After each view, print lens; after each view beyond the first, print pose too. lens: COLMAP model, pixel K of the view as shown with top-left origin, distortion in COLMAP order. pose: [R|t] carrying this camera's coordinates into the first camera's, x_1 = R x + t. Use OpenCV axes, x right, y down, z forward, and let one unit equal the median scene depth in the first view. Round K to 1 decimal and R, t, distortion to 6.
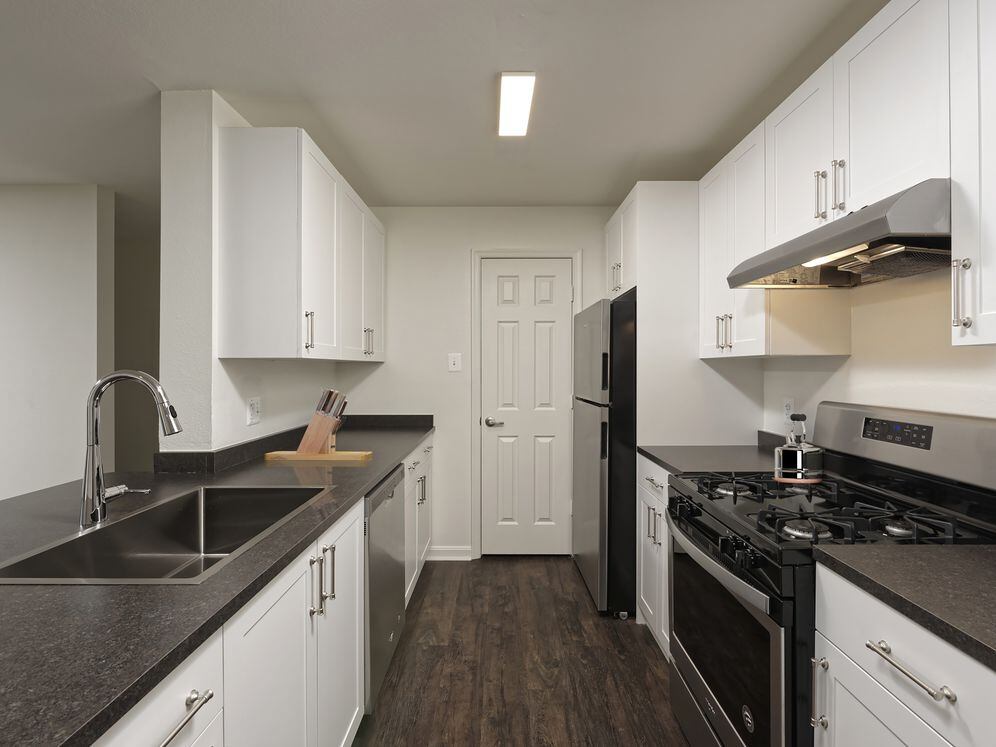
lens RADIAL K [[477.5, 0, 498.0], [0, 477.5, 373.5], [0, 0, 1]] dist [-0.001603, -0.000774]
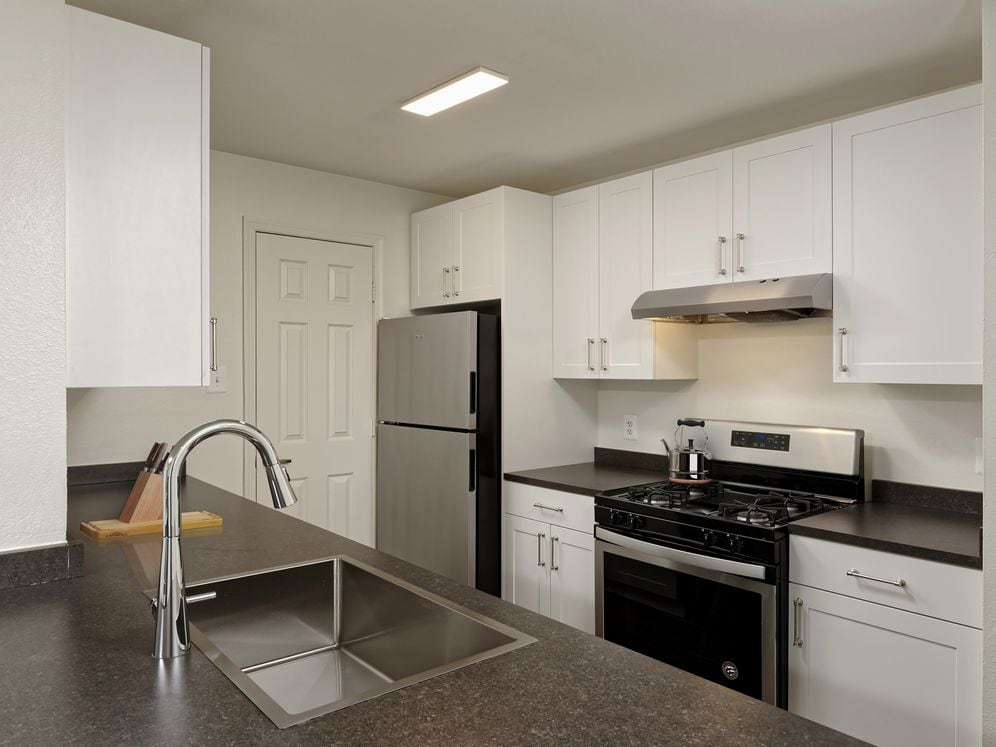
lens RADIAL K [[693.4, 0, 482.7], [0, 693.4, 378.8], [0, 0, 1]] dist [-0.002550, 0.000744]
pose [[0.770057, -0.005032, 0.637956, -0.798326], [0.003193, 0.999987, 0.004033, -0.048118], [-0.637967, -0.001068, 0.770063, -0.006495]]
